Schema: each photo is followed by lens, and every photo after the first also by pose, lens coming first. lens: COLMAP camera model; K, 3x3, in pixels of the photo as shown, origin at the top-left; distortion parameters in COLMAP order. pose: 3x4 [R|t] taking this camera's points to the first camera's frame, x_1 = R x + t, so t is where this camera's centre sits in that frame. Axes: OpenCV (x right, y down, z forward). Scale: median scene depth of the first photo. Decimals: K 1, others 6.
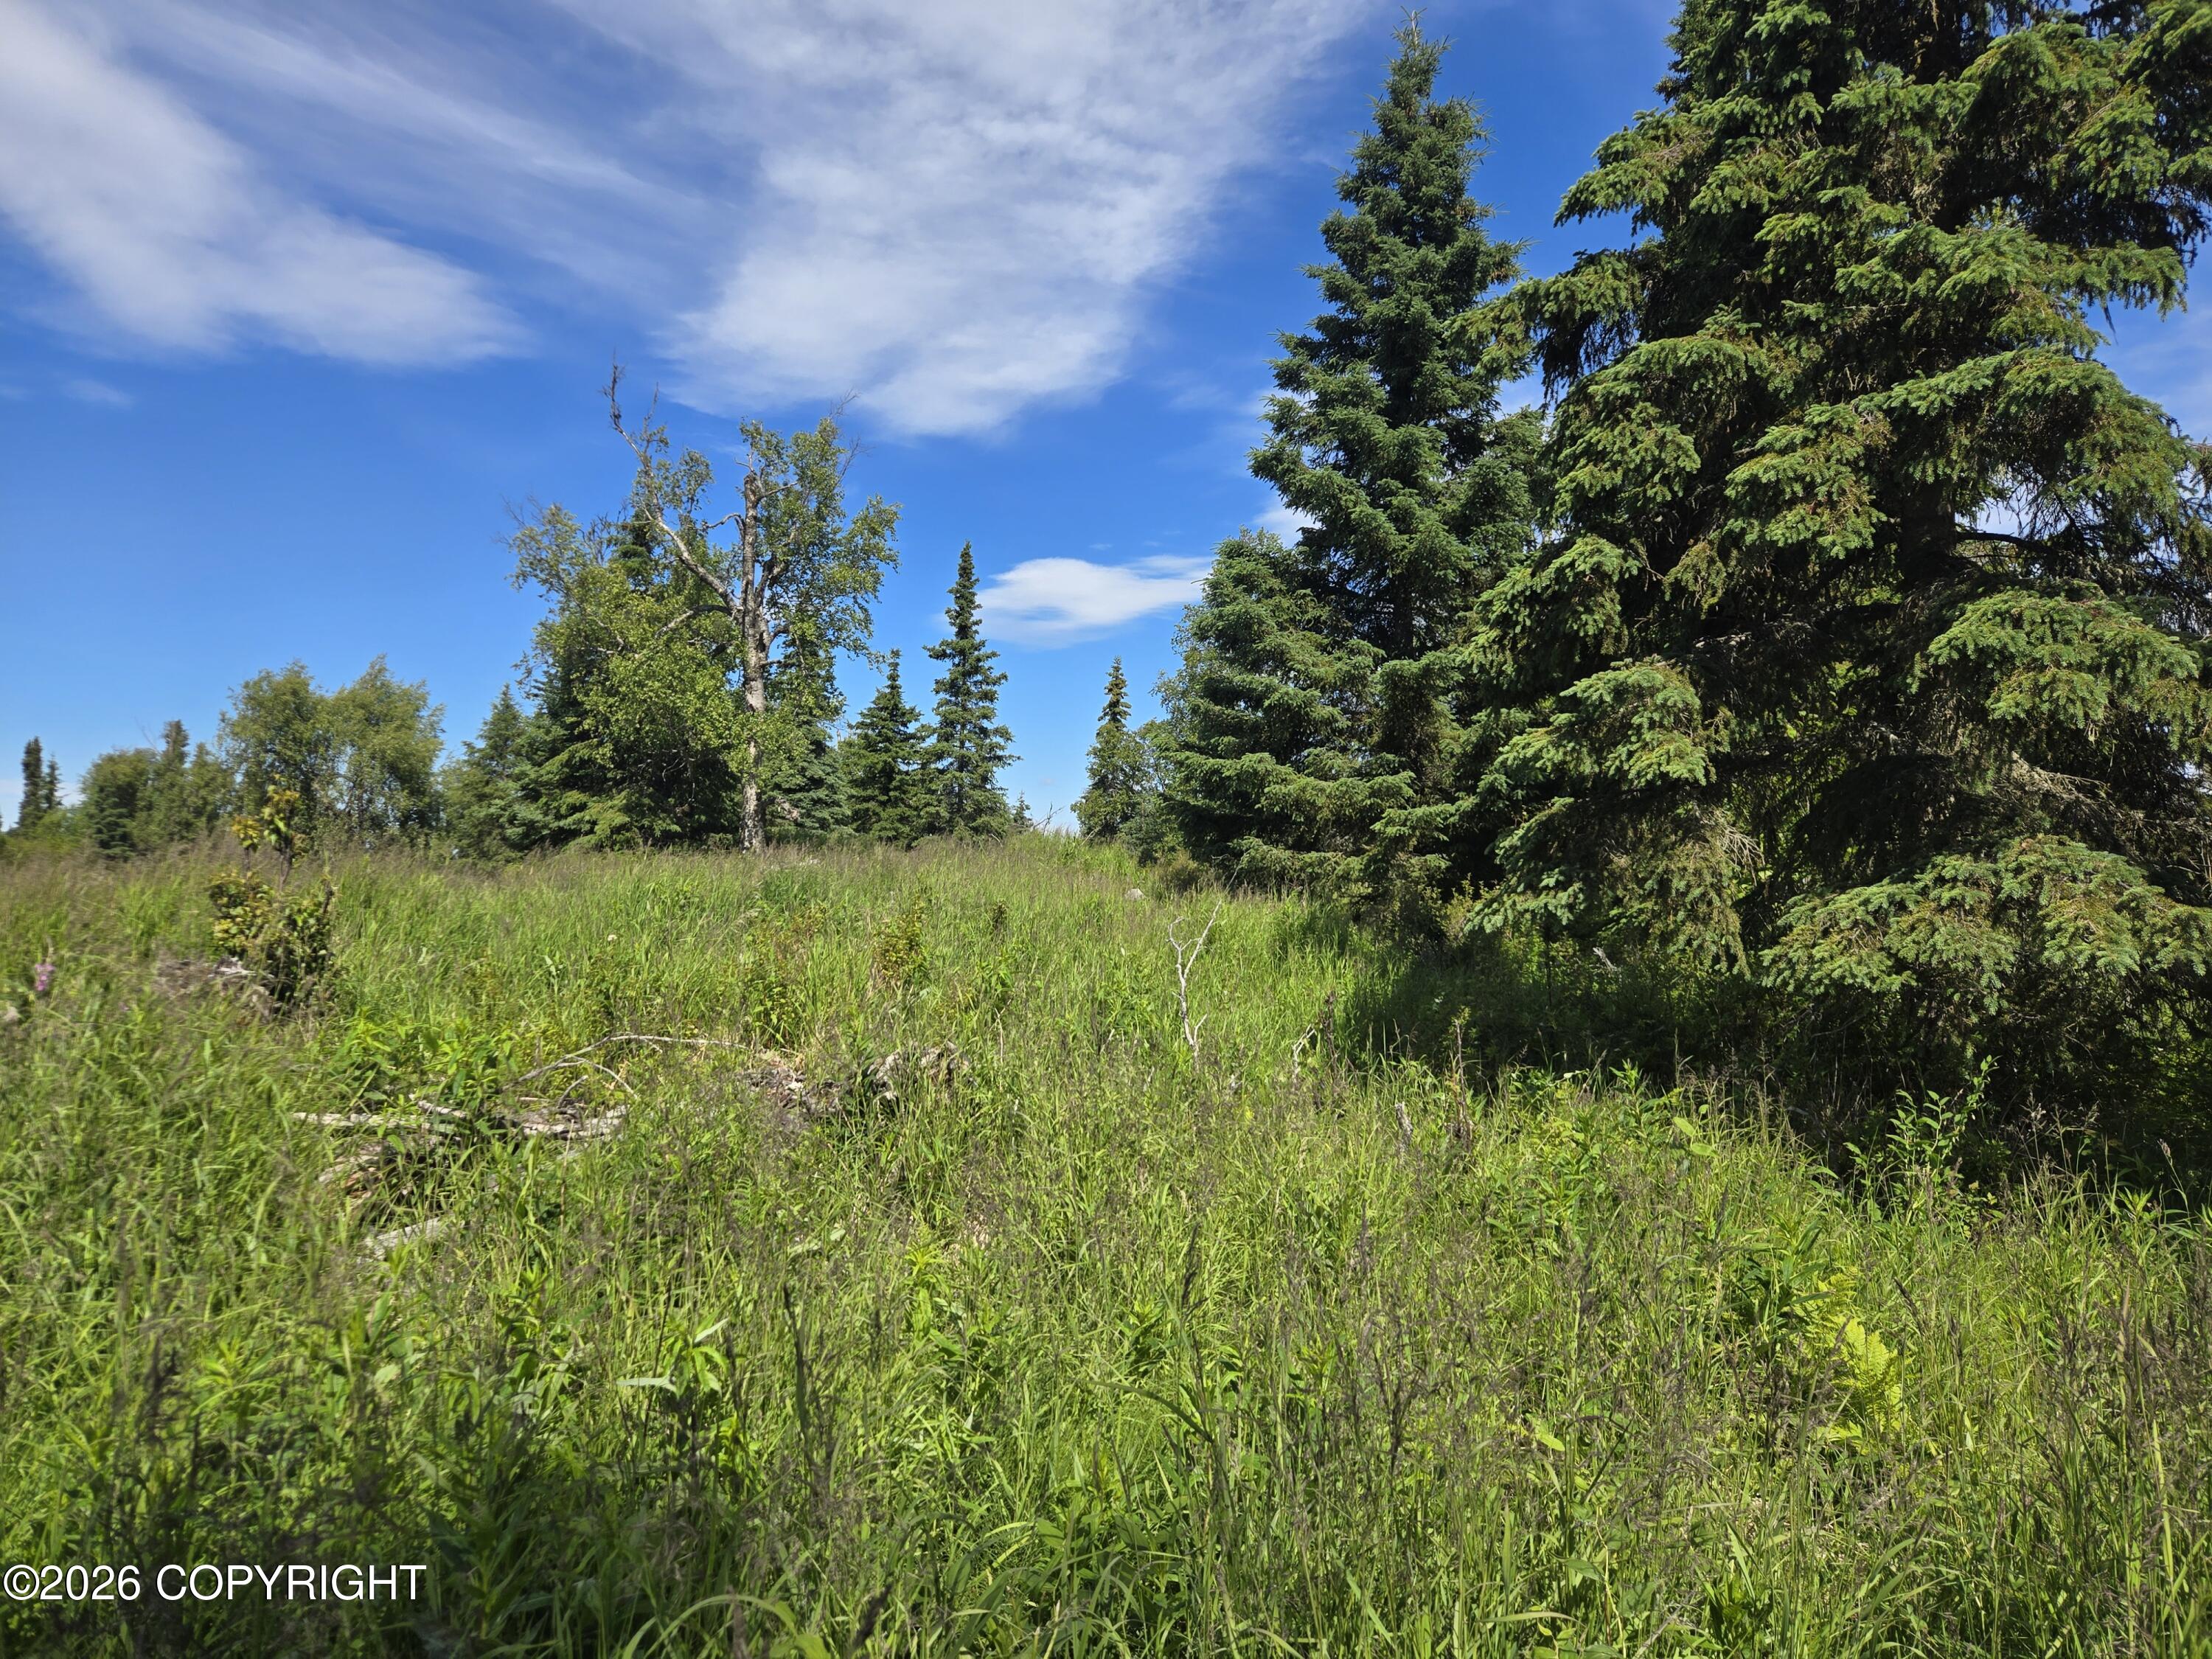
lens RADIAL K [[1489.5, 0, 1101.6], [0, 1489.5, 814.6], [0, 0, 1]] dist [0.079041, -0.059409]
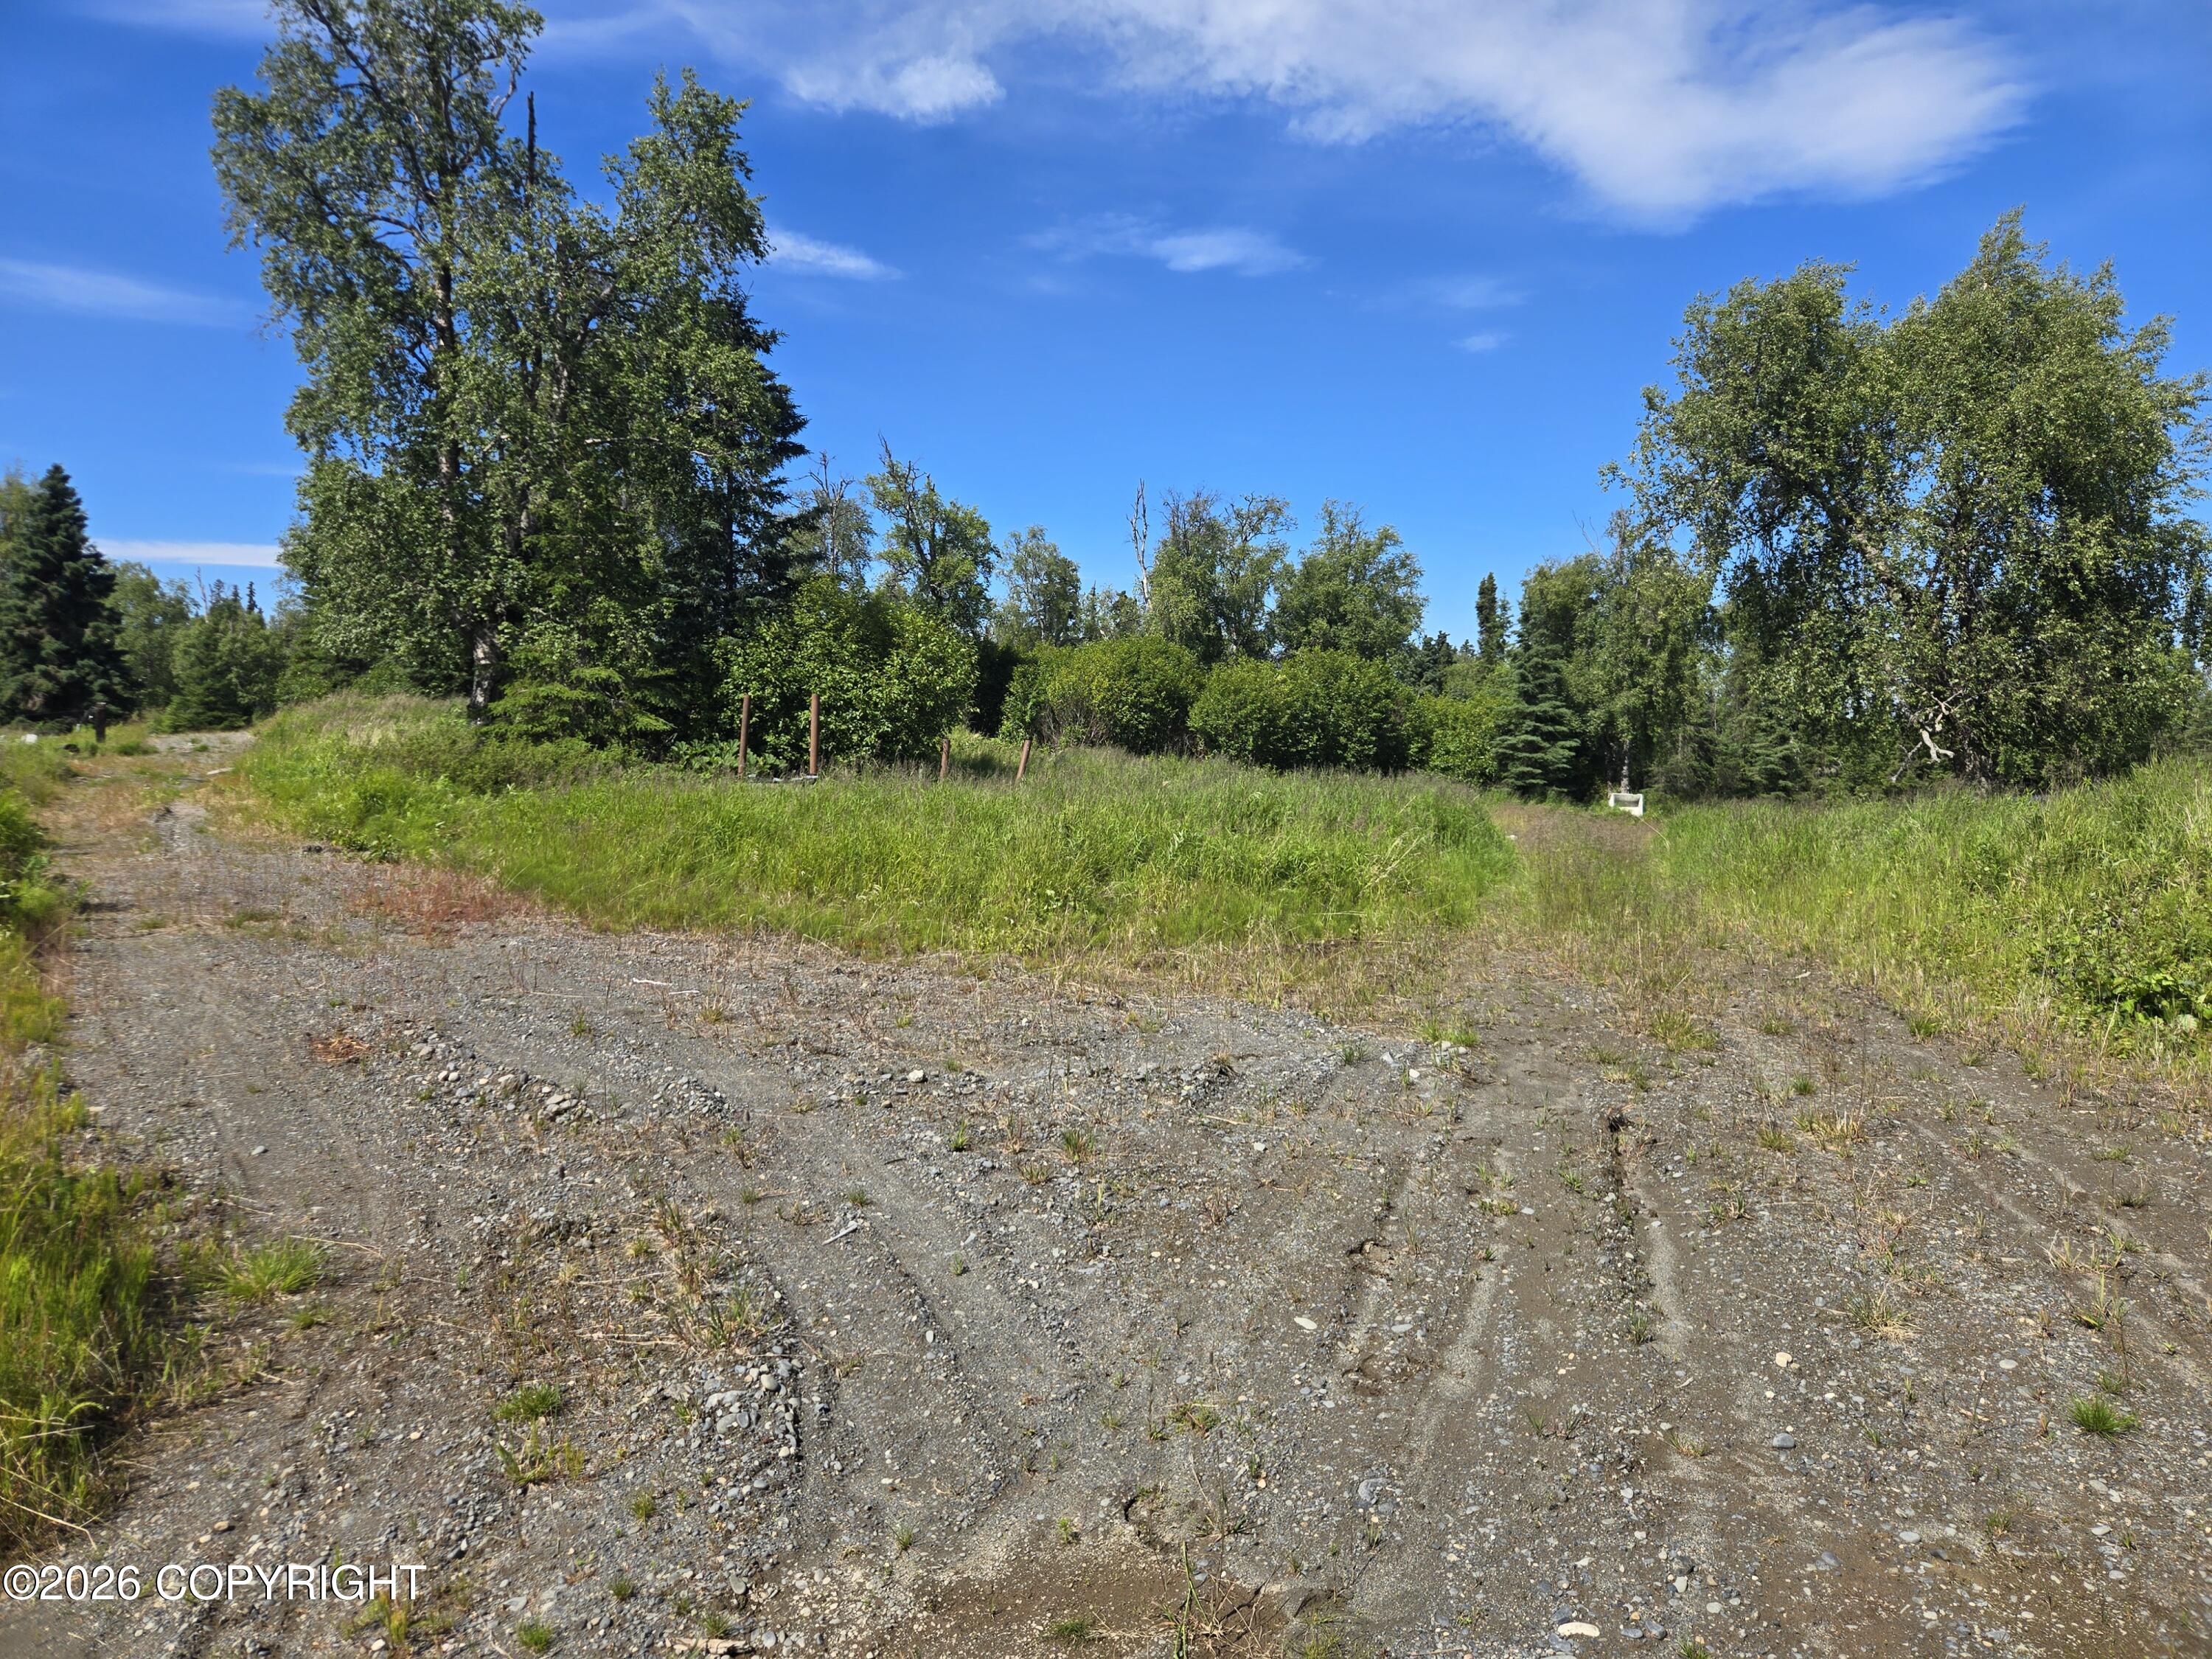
lens RADIAL K [[1489.5, 0, 1101.5], [0, 1489.5, 814.9], [0, 0, 1]] dist [0.079041, -0.059409]
pose [[0.611165, 0.003804, -0.791494, -0.303450], [0.083953, 0.994036, 0.069604, 0.010768], [0.787038, -0.108988, 0.607201, 0.549720]]
